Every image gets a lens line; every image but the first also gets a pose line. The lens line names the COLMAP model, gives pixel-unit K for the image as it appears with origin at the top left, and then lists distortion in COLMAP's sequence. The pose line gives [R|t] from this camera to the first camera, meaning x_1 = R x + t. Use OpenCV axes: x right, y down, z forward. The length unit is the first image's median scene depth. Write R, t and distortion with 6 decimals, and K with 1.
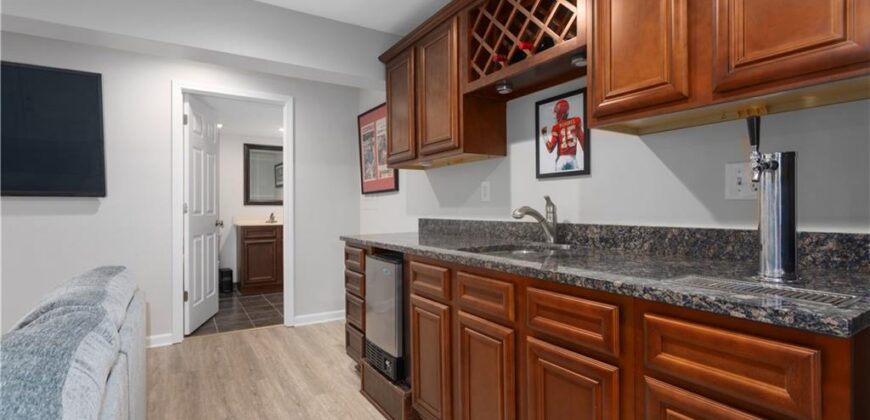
lens RADIAL K [[422.7, 0, 435.0], [0, 422.7, 210.0], [0, 0, 1]] dist [0.001304, 0.000739]
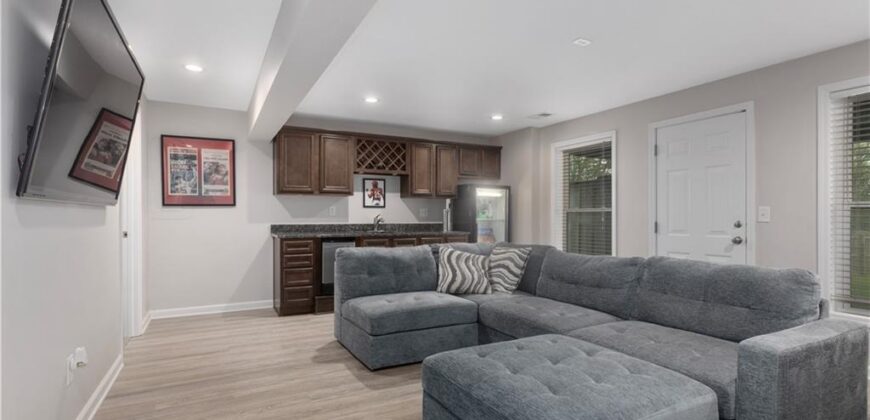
lens RADIAL K [[422.7, 0, 435.0], [0, 422.7, 210.0], [0, 0, 1]] dist [0.001304, 0.000739]
pose [[0.058080, 0.017572, 0.998157, -2.396189], [-0.001231, 0.999846, -0.017530, -0.012707], [-0.998311, -0.000210, 0.058093, 0.412257]]
